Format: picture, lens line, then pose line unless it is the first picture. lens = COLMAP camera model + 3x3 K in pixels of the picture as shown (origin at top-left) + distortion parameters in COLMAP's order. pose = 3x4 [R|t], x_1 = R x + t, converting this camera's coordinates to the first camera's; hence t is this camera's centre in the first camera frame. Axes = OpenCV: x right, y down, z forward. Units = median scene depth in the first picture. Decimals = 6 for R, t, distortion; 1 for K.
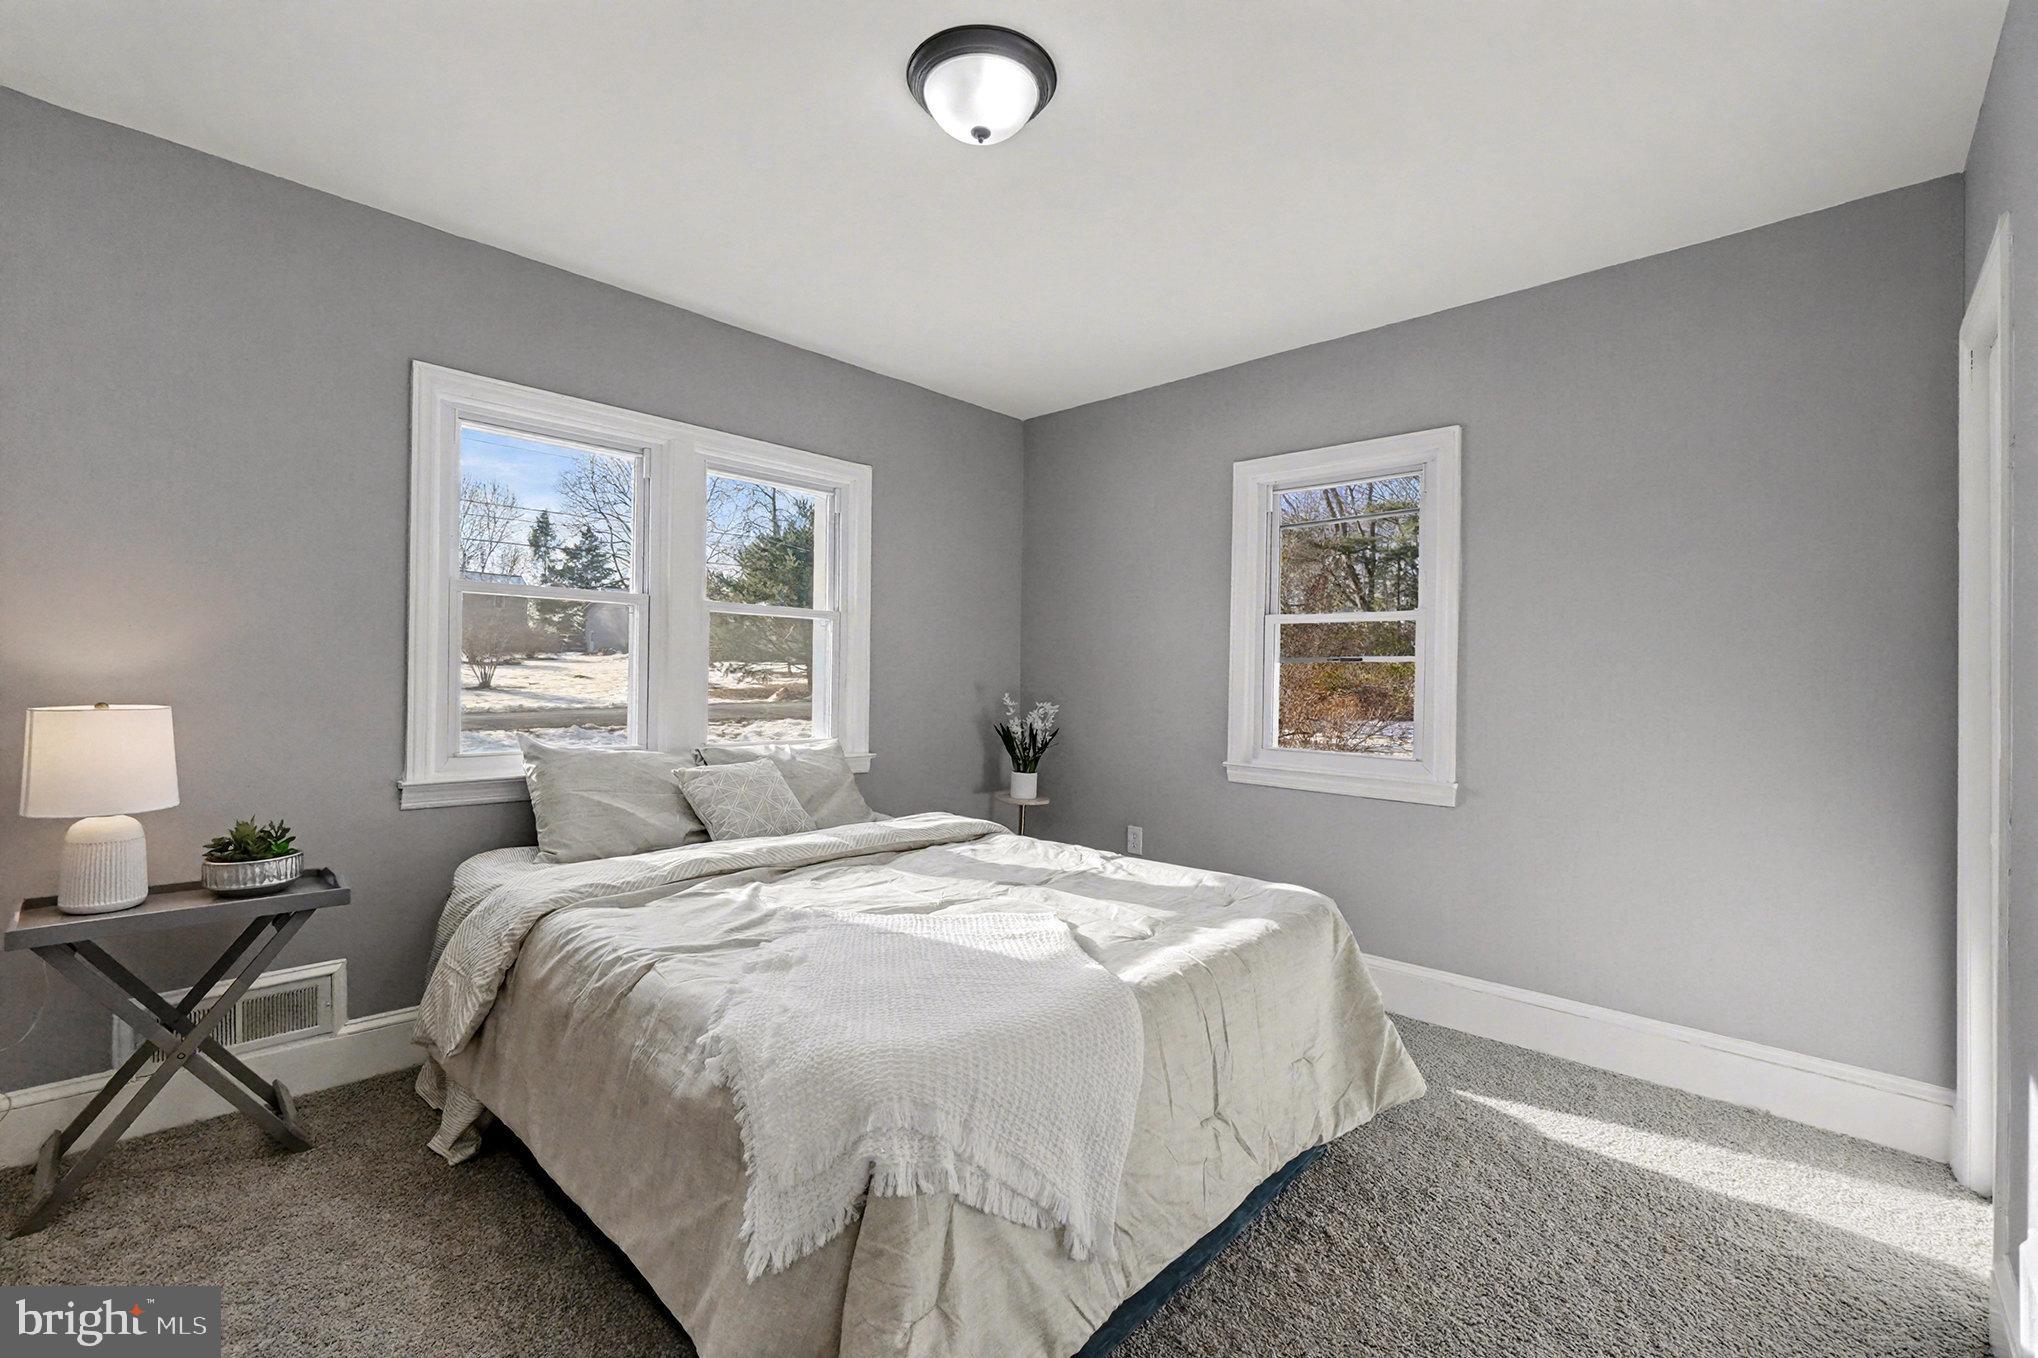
lens RADIAL K [[886.9, 0, 1019.0], [0, 886.9, 679.0], [0, 0, 1]] dist [-0.001565, -0.000186]
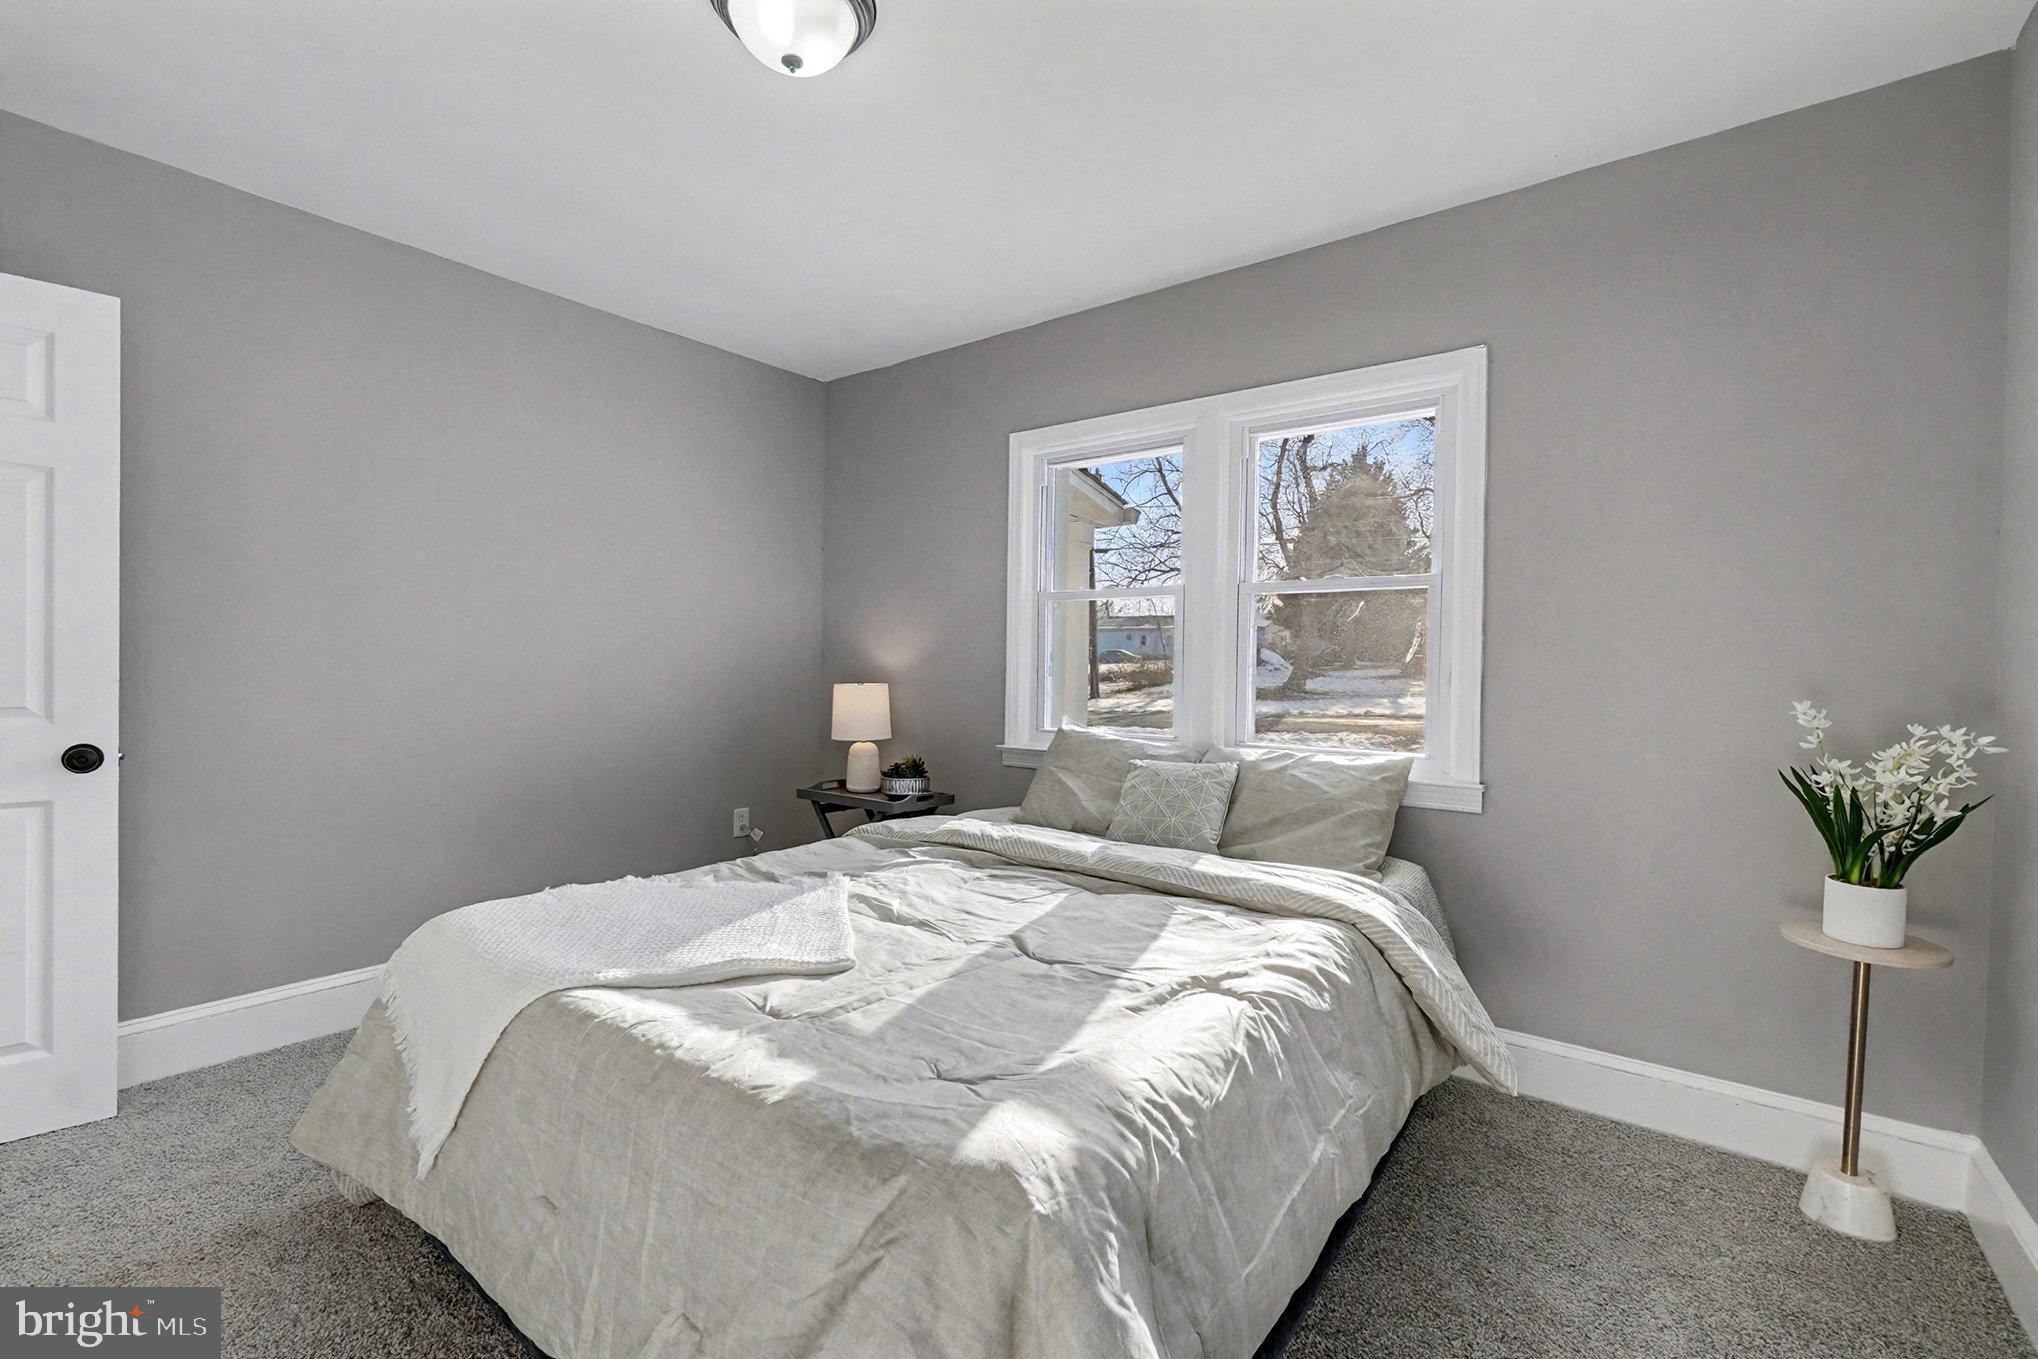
lens RADIAL K [[905.5, 0, 1019.0], [0, 905.5, 679.5], [0, 0, 1]] dist [0.030489, 0.000070]
pose [[0.063504, -0.005547, -0.997966, 0.697224], [-0.010204, 0.999929, -0.006207, 0.018805], [0.997929, 0.010577, 0.063443, 0.898927]]
